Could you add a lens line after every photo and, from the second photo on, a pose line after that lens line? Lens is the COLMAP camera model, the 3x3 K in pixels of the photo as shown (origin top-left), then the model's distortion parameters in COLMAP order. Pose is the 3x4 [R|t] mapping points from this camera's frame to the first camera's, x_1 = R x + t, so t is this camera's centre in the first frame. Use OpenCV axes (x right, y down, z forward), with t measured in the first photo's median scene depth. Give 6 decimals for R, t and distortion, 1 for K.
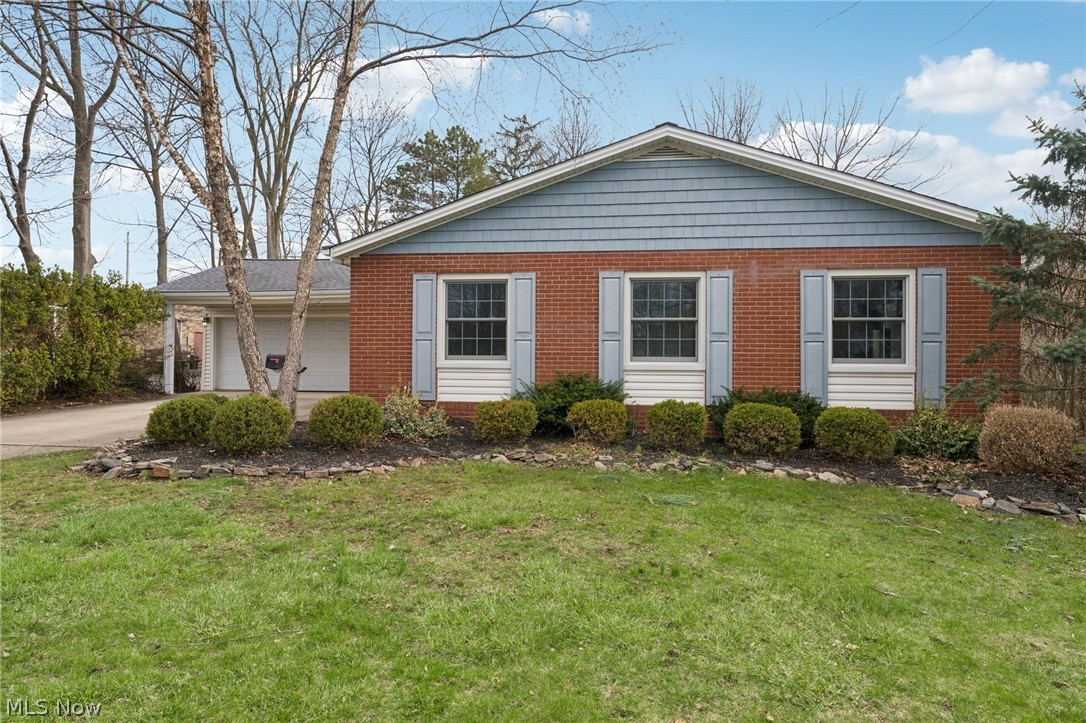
lens RADIAL K [[660.1, 0, 543.0], [0, 660.1, 361.5], [0, 0, 1]] dist [-0.003211, -0.000774]
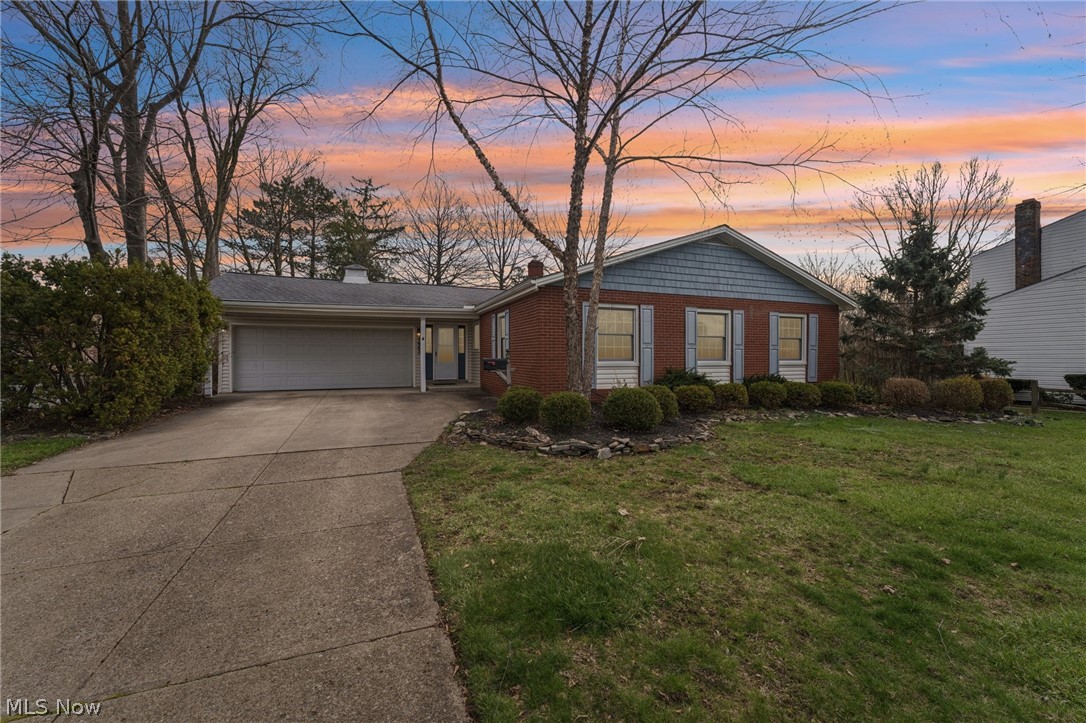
lens RADIAL K [[439.9, 0, 543.0], [0, 439.9, 361.5], [0, 0, 1]] dist [-0.000439, -0.000068]
pose [[0.860712, -0.010387, 0.508986, -0.780384], [0.010737, 0.999940, 0.002250, -0.005427], [-0.508978, 0.003528, 0.860772, 0.226164]]
